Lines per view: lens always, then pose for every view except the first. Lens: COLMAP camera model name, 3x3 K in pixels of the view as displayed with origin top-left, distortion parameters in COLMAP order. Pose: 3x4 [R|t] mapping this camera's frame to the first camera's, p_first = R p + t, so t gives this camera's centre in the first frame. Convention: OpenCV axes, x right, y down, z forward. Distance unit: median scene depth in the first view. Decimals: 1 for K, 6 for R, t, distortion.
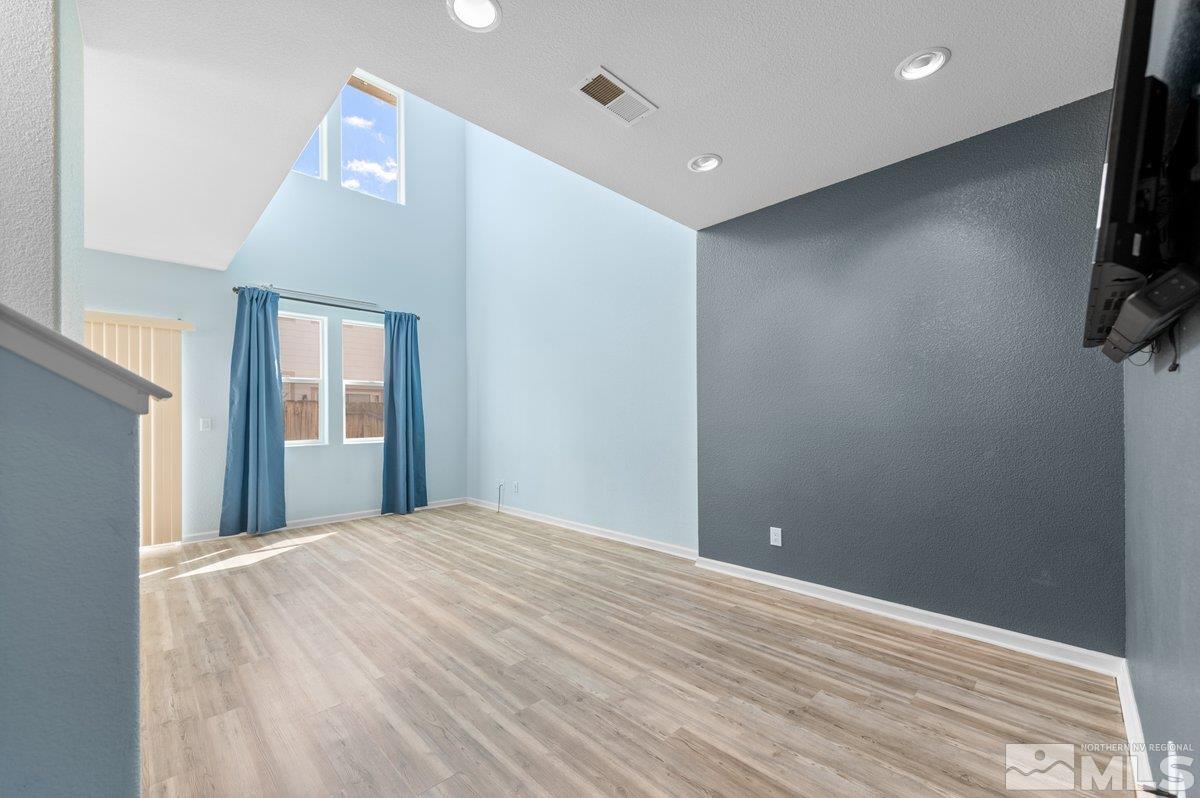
lens RADIAL K [[474.5, 0, 599.8], [0, 474.5, 419.9], [0, 0, 1]] dist [0.008146, -0.000996]
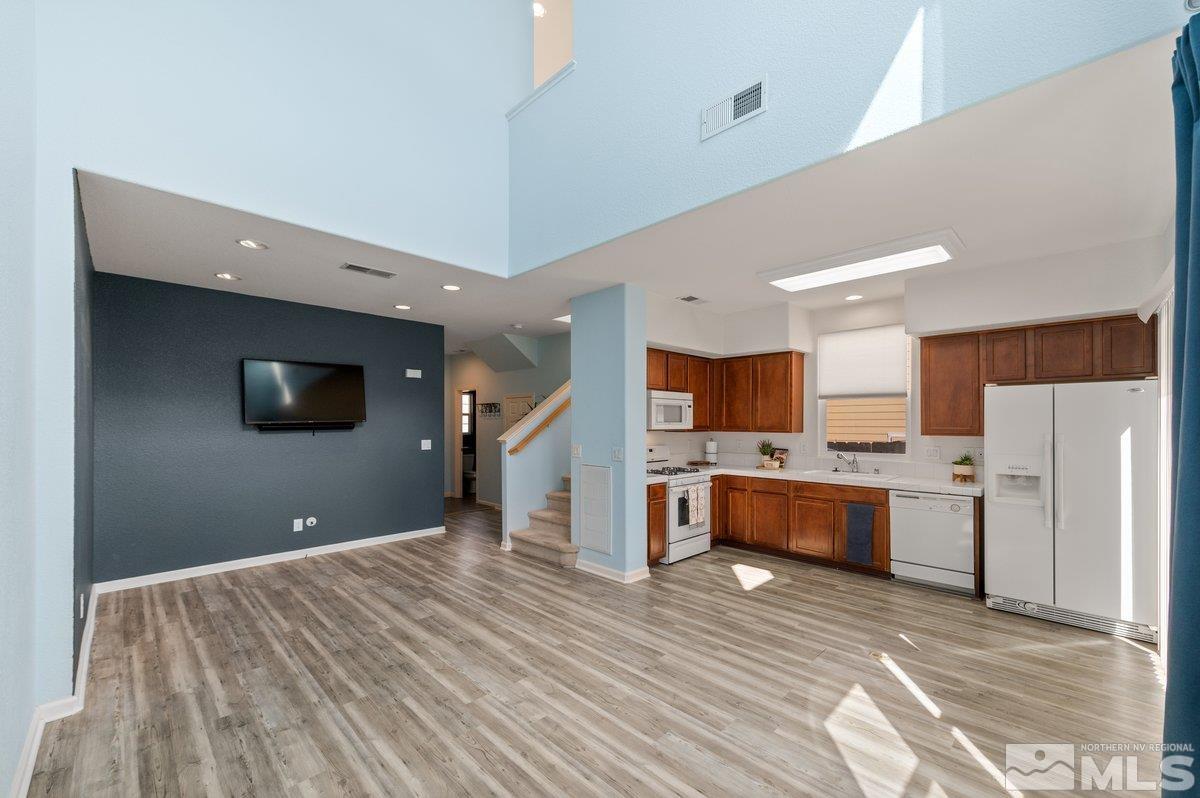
lens RADIAL K [[474.5, 0, 600.7], [0, 474.5, 421.2], [0, 0, 1]] dist [0.008146, -0.000996]
pose [[-0.999911, 0.005015, -0.012384, -0.487350], [0.004977, 0.999983, 0.003126, -0.072003], [0.012399, 0.003064, -0.999918, 1.681595]]
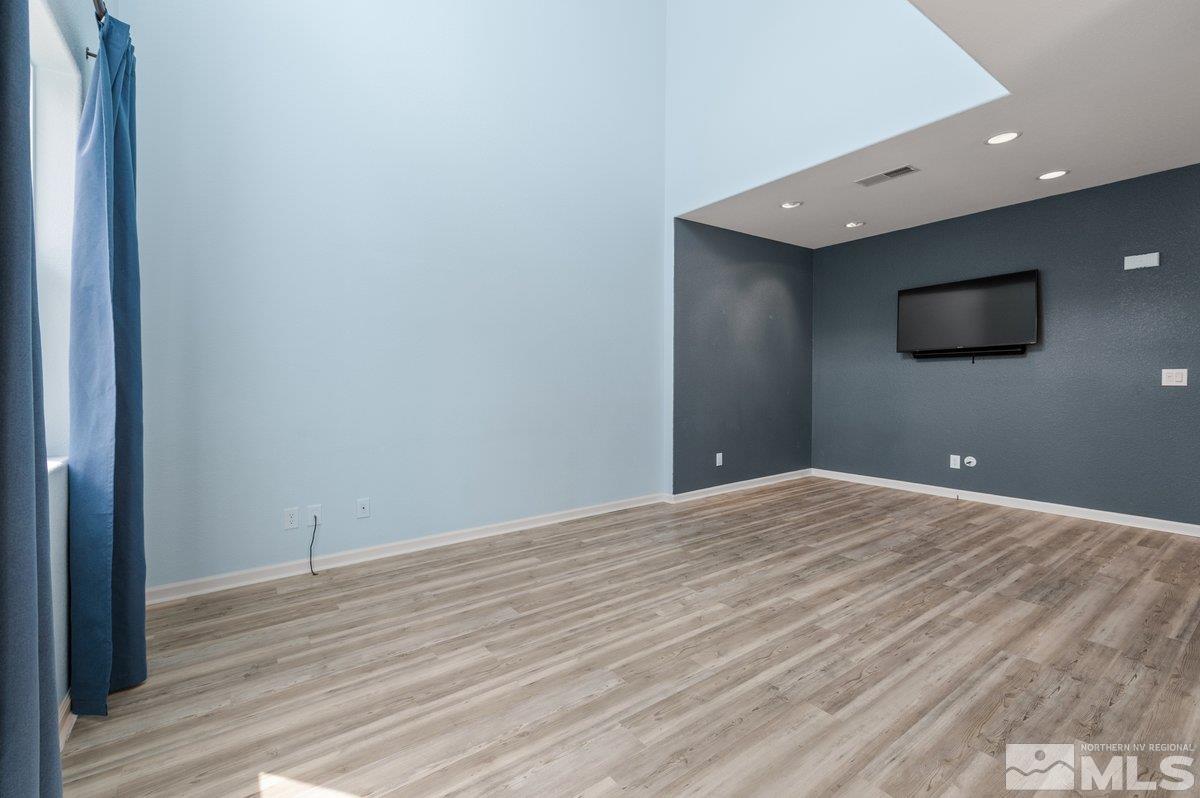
lens RADIAL K [[520.0, 0, 590.2], [0, 520.0, 381.6], [0, 0, 1]] dist [0.007178, -0.001217]
pose [[0.157181, -0.002083, 0.987568, -1.130393], [0.014072, 0.999901, -0.000131, 0.003488], [-0.987469, 0.013918, 0.157195, 1.028193]]
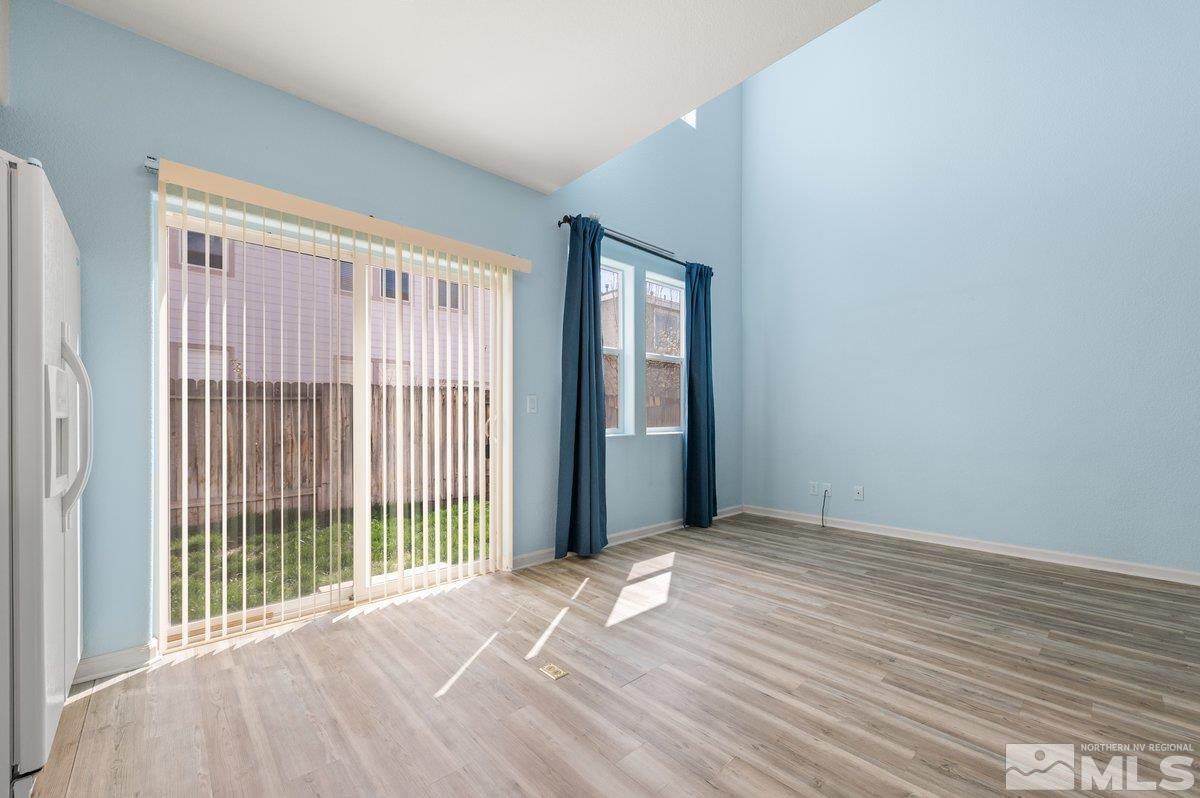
lens RADIAL K [[474.5, 0, 598.2], [0, 474.5, 421.2], [0, 0, 1]] dist [0.008146, -0.000996]
pose [[0.999357, 0.004718, -0.035554, -0.893270], [-0.004725, 0.999989, -0.000129, 0.044291], [0.035553, 0.000297, 0.999368, 0.357858]]
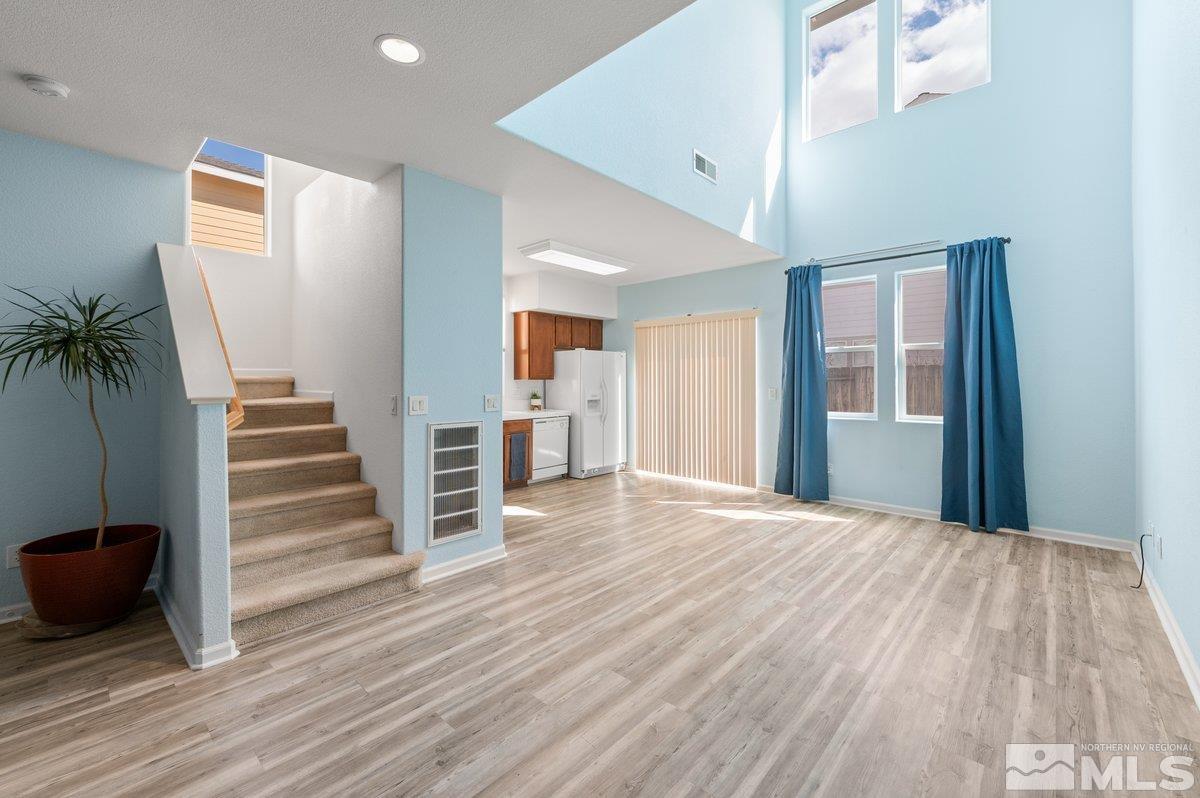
lens RADIAL K [[488.0, 0, 604.4], [0, 488.0, 371.9], [0, 0, 1]] dist [0.008344, -0.001087]
pose [[0.049798, -0.010751, -0.998701, 0.444723], [-0.003144, 0.999935, -0.010921, -0.037713], [0.998754, 0.003684, 0.049761, 0.675959]]
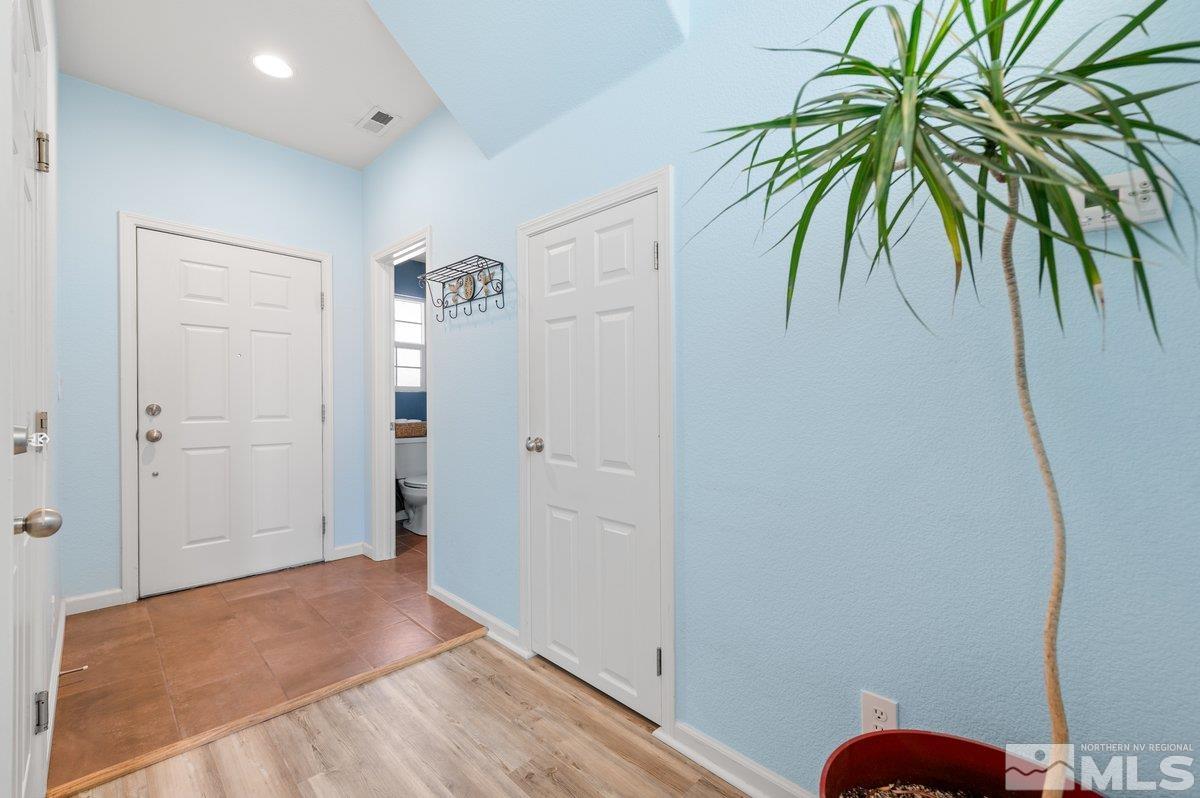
lens RADIAL K [[488.0, 0, 598.1], [0, 488.0, 393.3], [0, 0, 1]] dist [0.008344, -0.001087]
pose [[-0.999596, 0.009237, -0.026866, -0.158033], [0.009178, 0.999955, 0.002322, 0.017552], [0.026887, 0.002075, -0.999636, 0.143315]]
